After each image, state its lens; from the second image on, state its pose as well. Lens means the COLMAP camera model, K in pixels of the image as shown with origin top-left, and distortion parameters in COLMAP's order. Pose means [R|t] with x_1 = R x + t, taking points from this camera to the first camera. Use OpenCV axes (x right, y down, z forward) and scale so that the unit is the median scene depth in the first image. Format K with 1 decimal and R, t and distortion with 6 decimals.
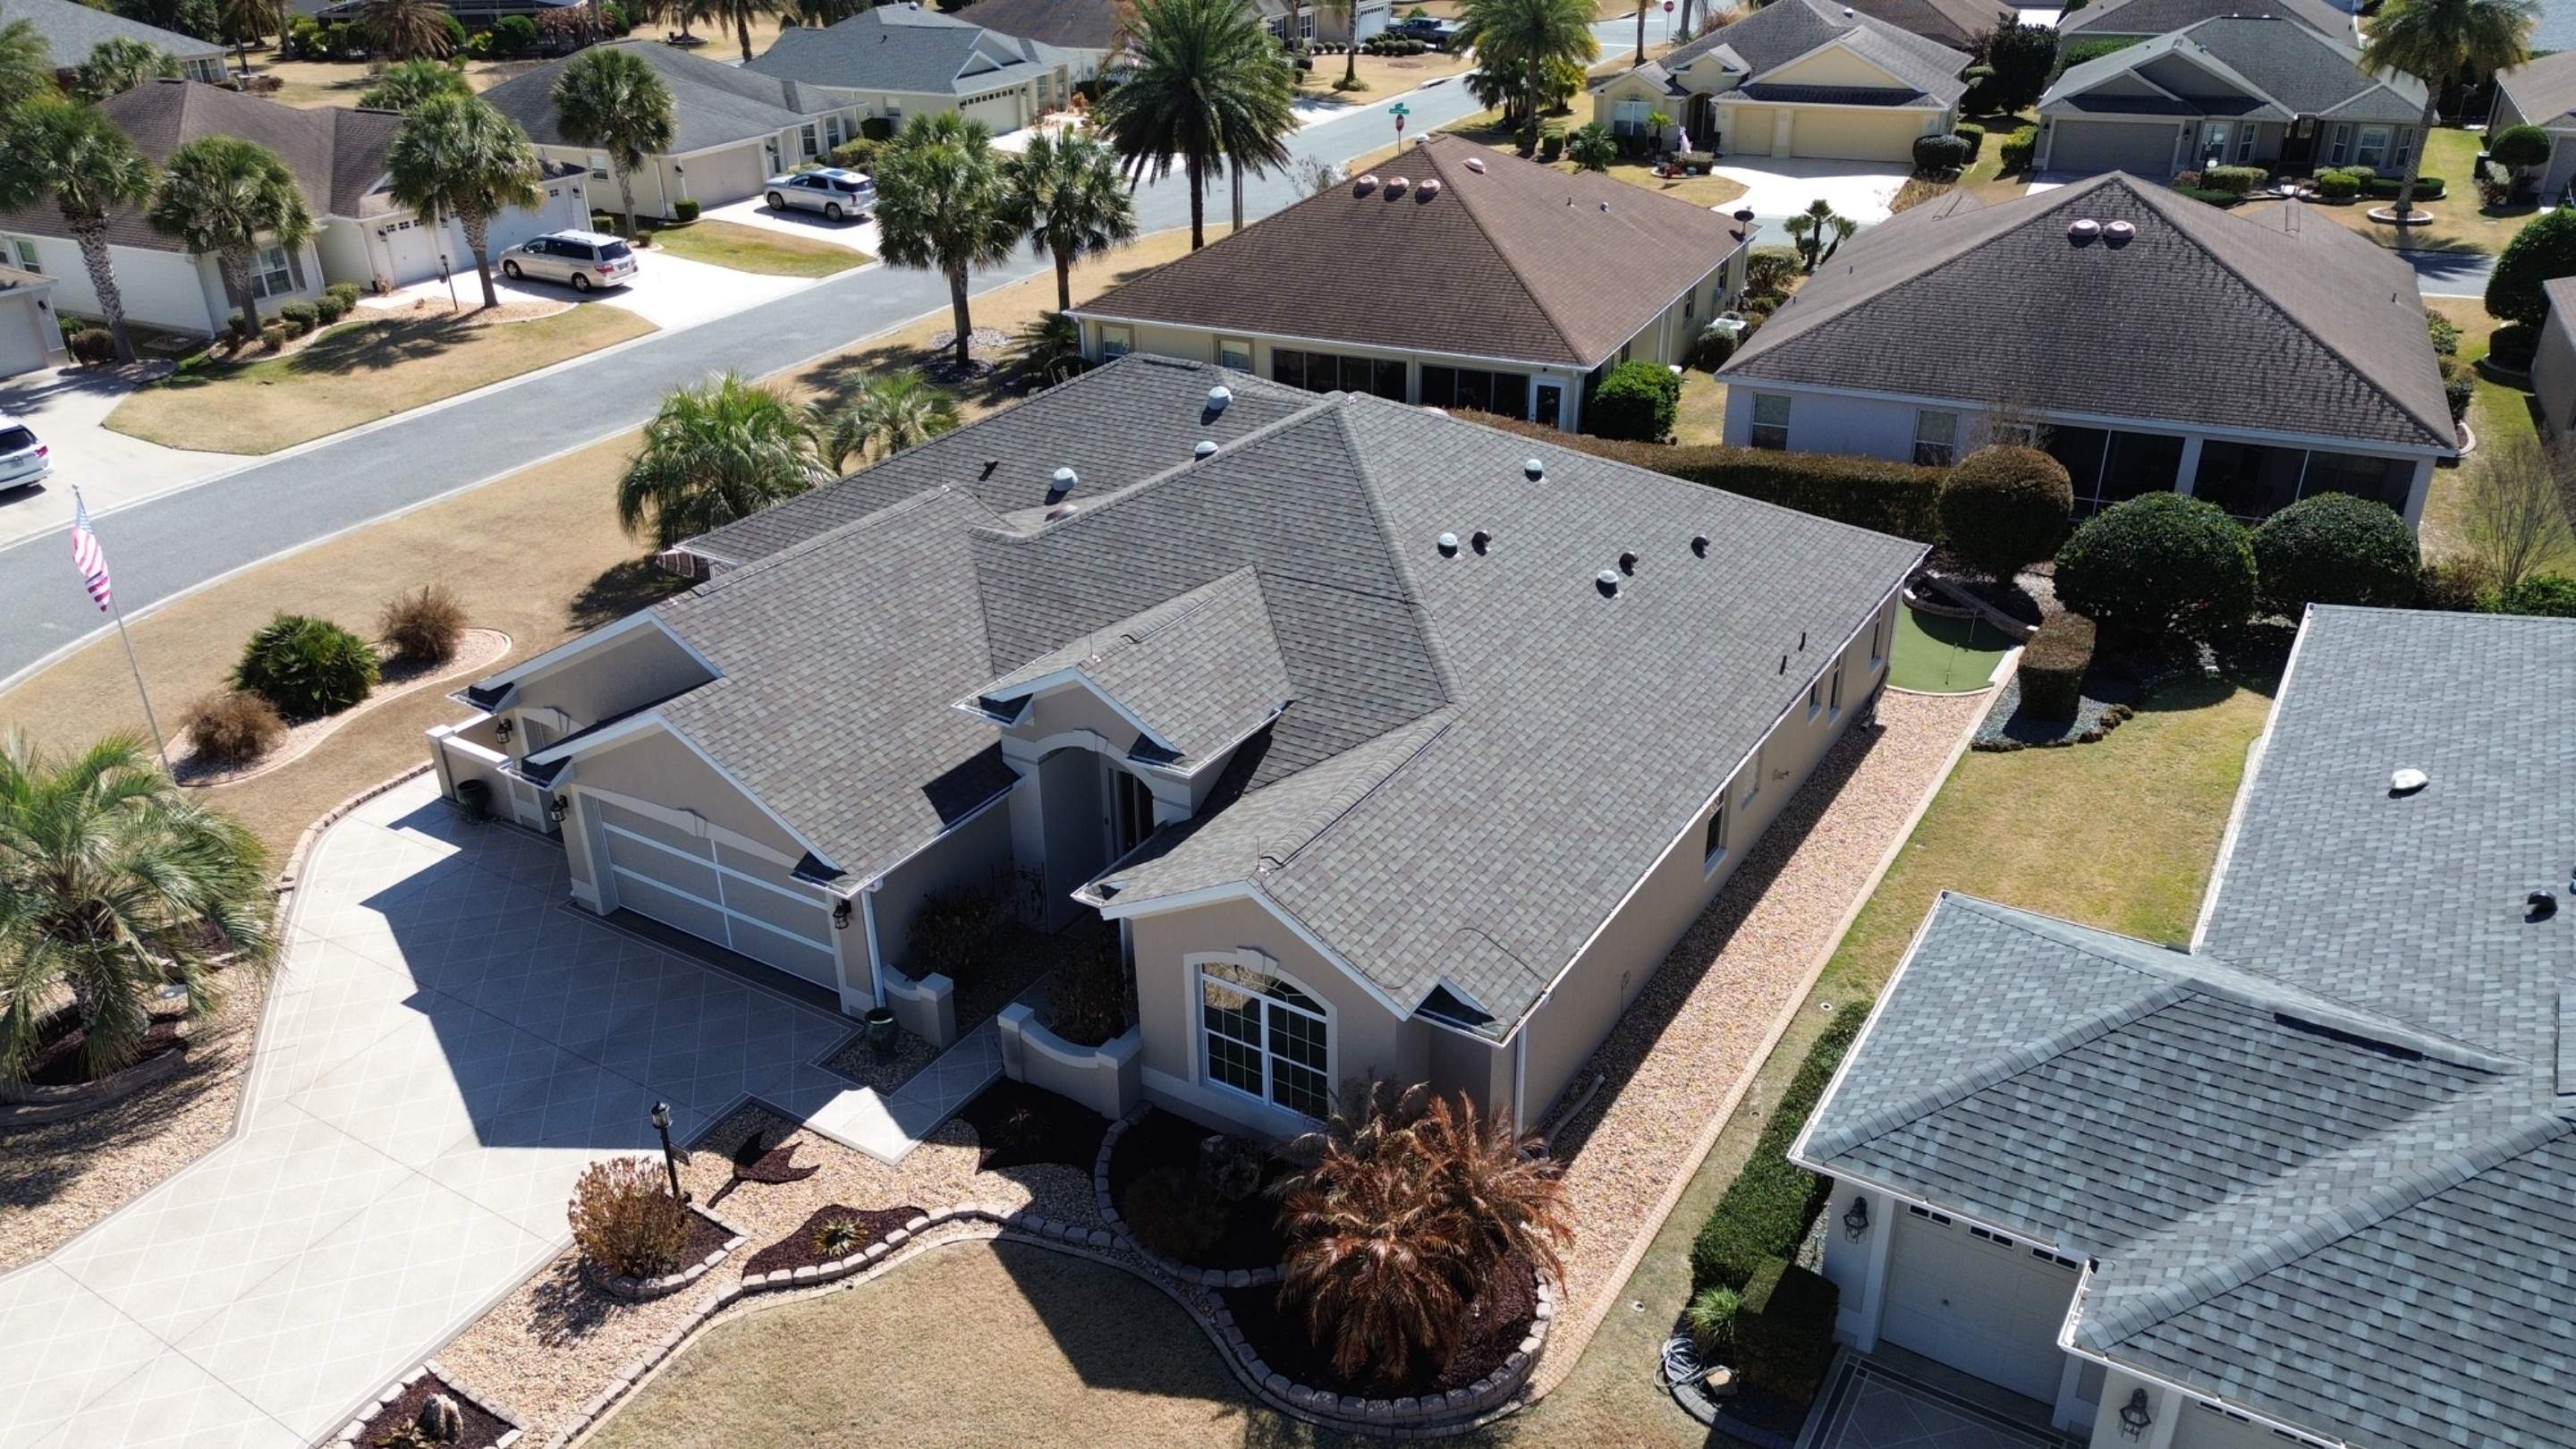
lens RADIAL K [[1817.1, 0, 1284.4], [0, 1817.1, 733.7], [0, 0, 1]] dist [0.043314, -0.029547]
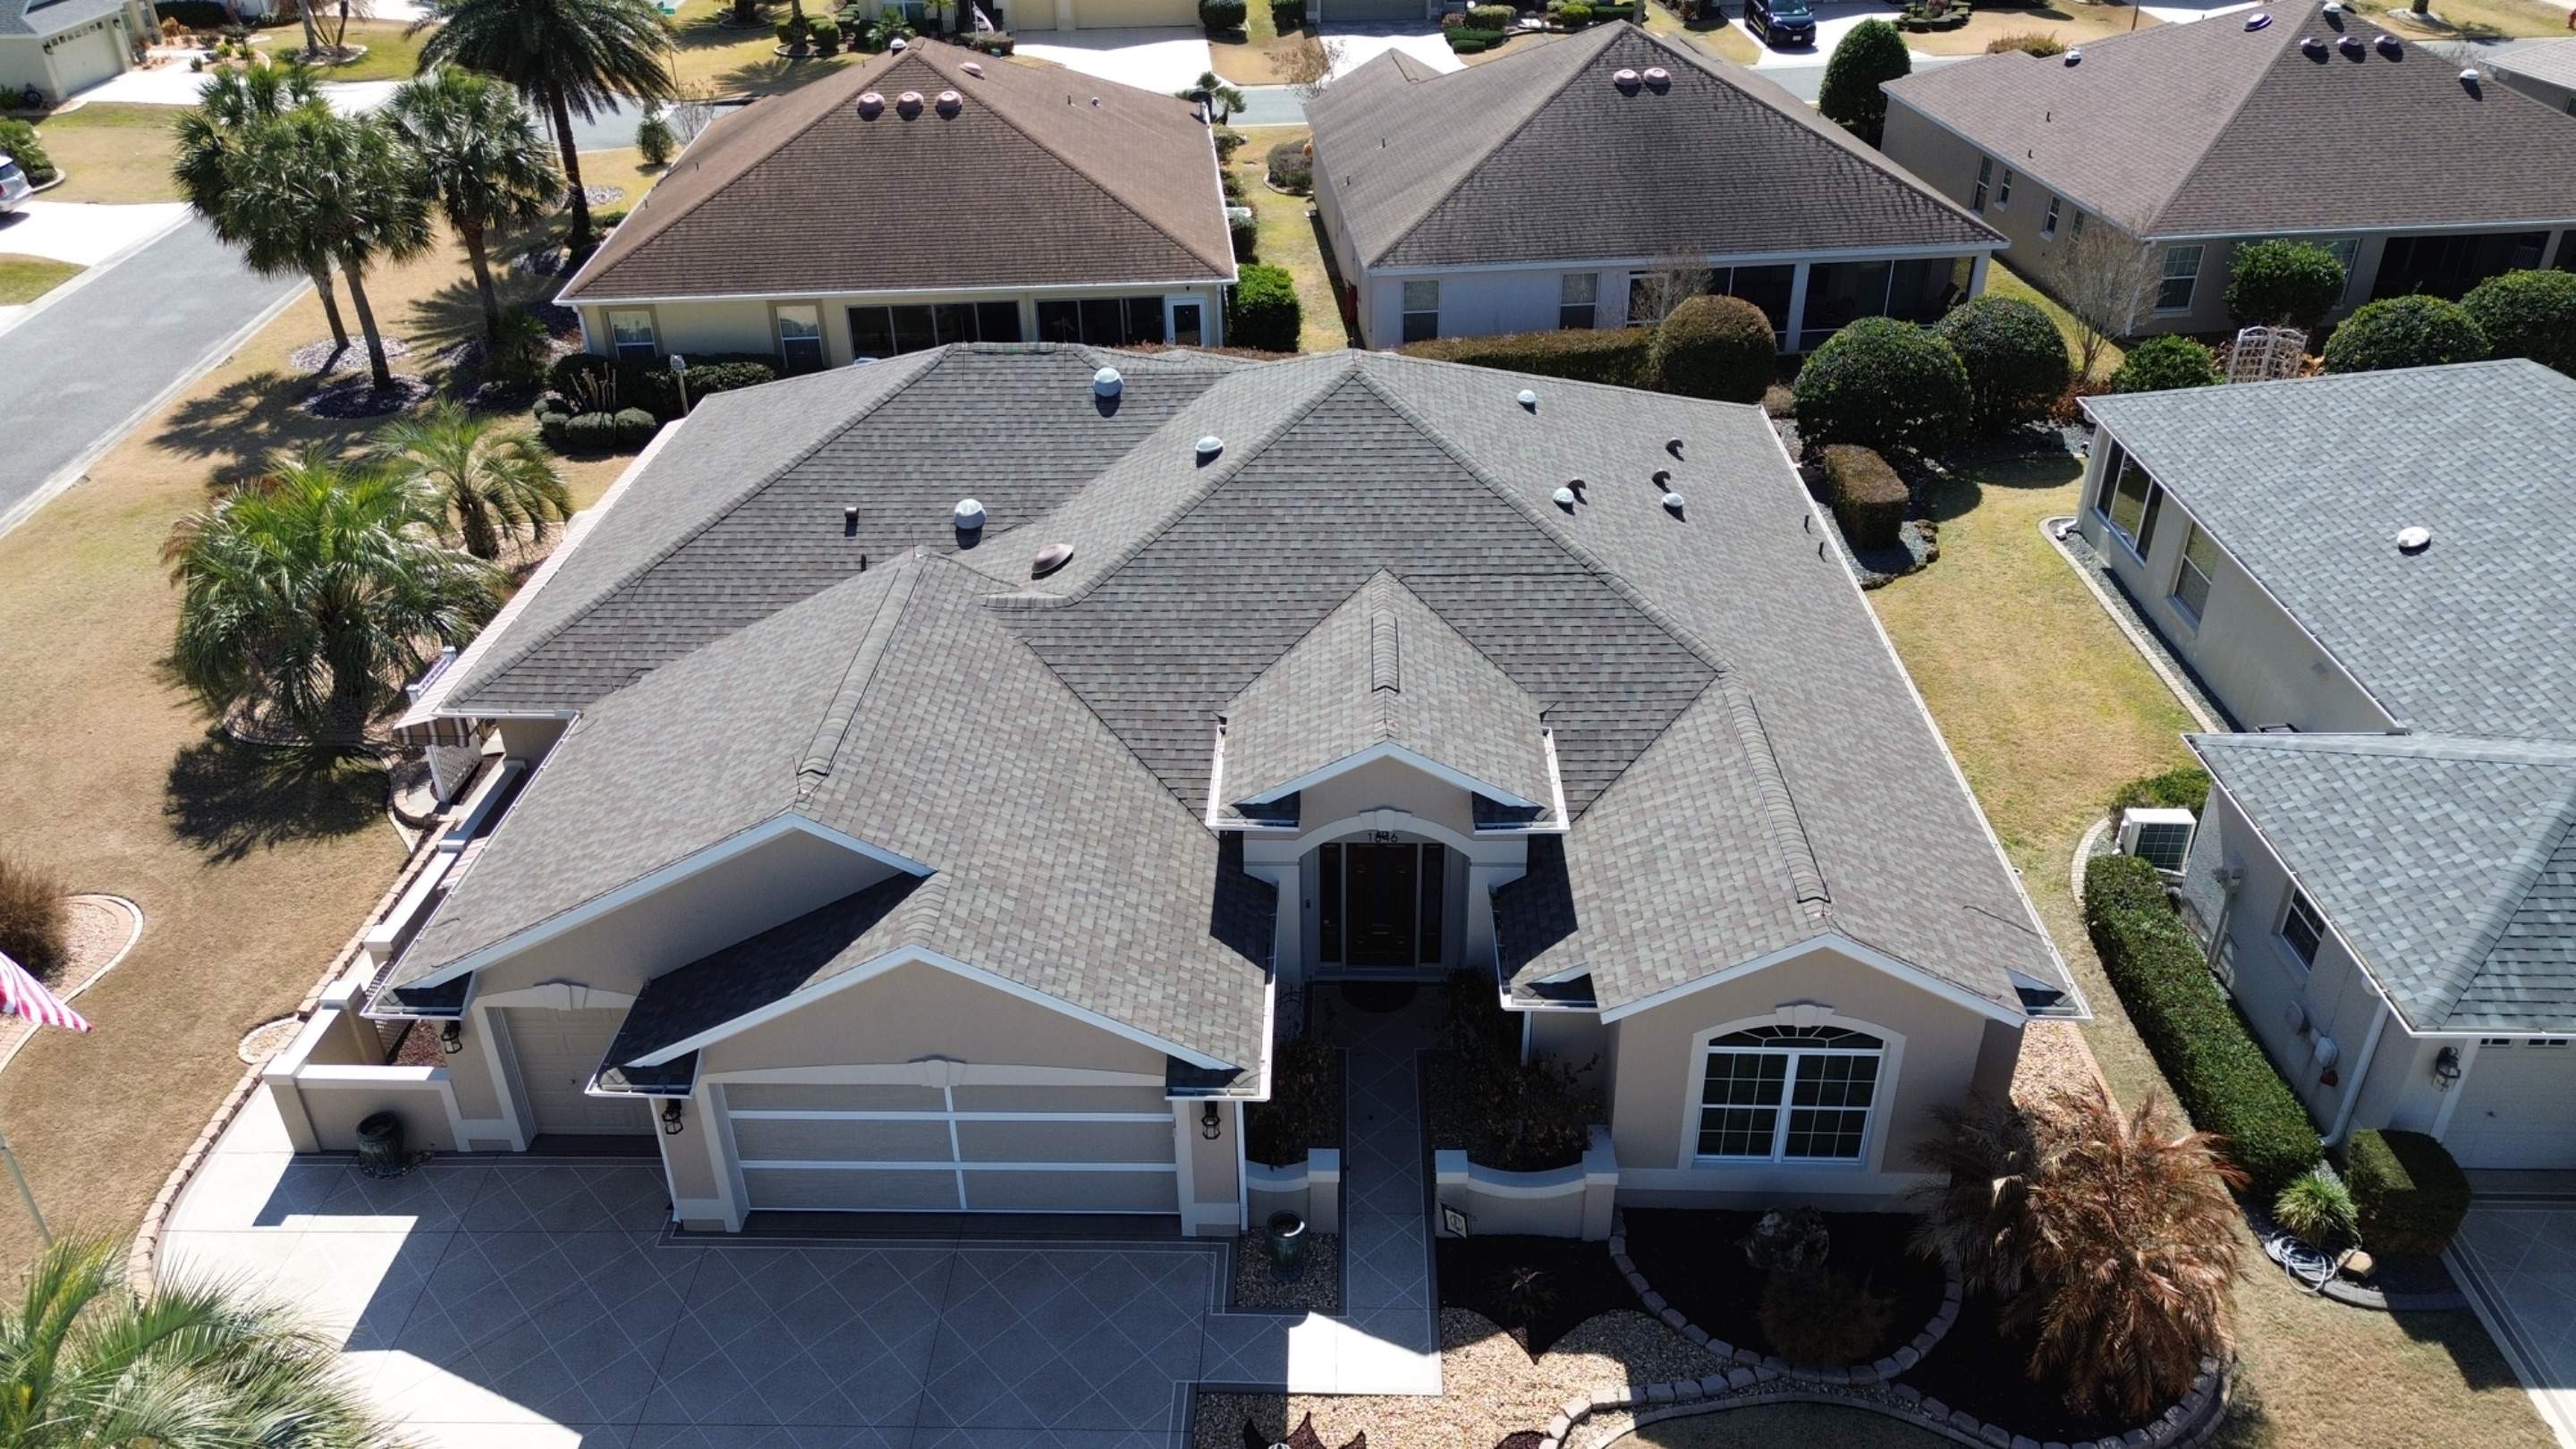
lens RADIAL K [[1817.1, 0, 1285.3], [0, 1817.1, 731.5], [0, 0, 1]] dist [0.043314, -0.029547]
pose [[0.864144, -0.254100, 0.434383, -0.395595], [0.226332, 0.967177, 0.115512, -0.112780], [-0.449477, -0.001505, 0.893291, 0.220437]]
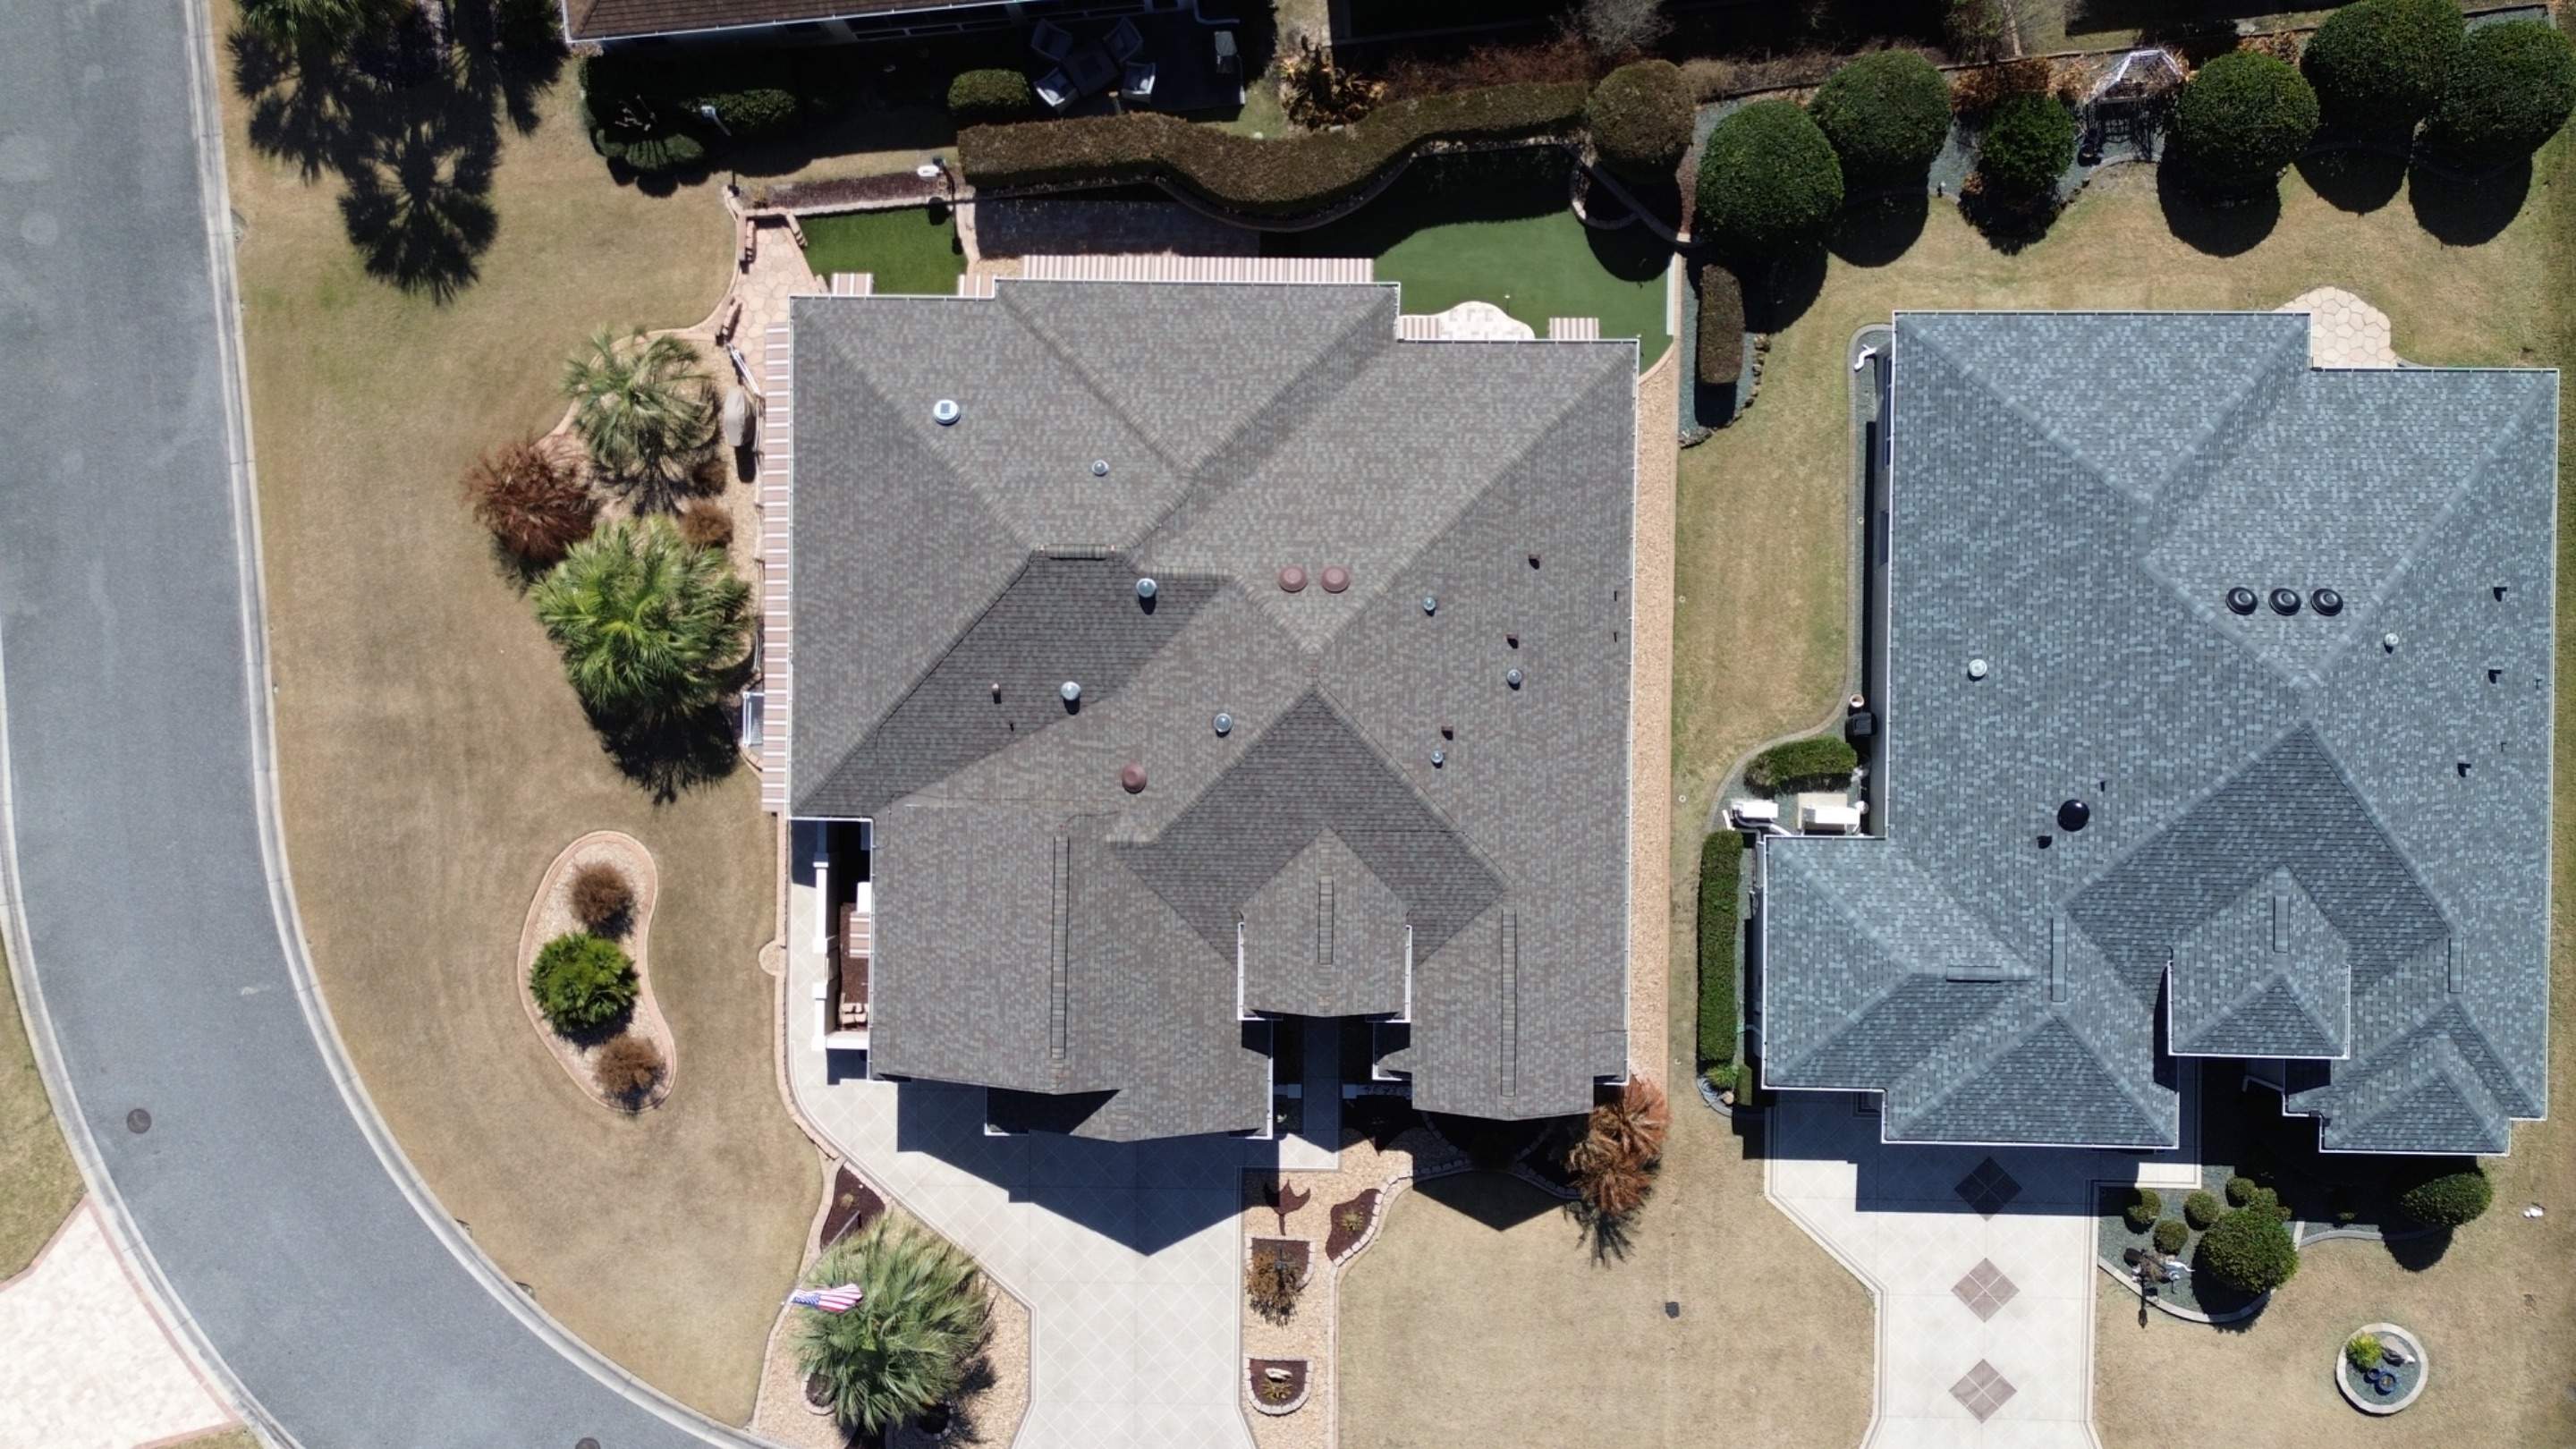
lens RADIAL K [[1817.1, 0, 1269.0], [0, 1817.1, 710.0], [0, 0, 1]] dist [0.043314, -0.029547]
pose [[0.853364, -0.521312, 0.001653, -0.009875], [0.233971, 0.385829, 0.892409, -1.311123], [-0.465862, -0.761163, 0.451225, 0.361333]]
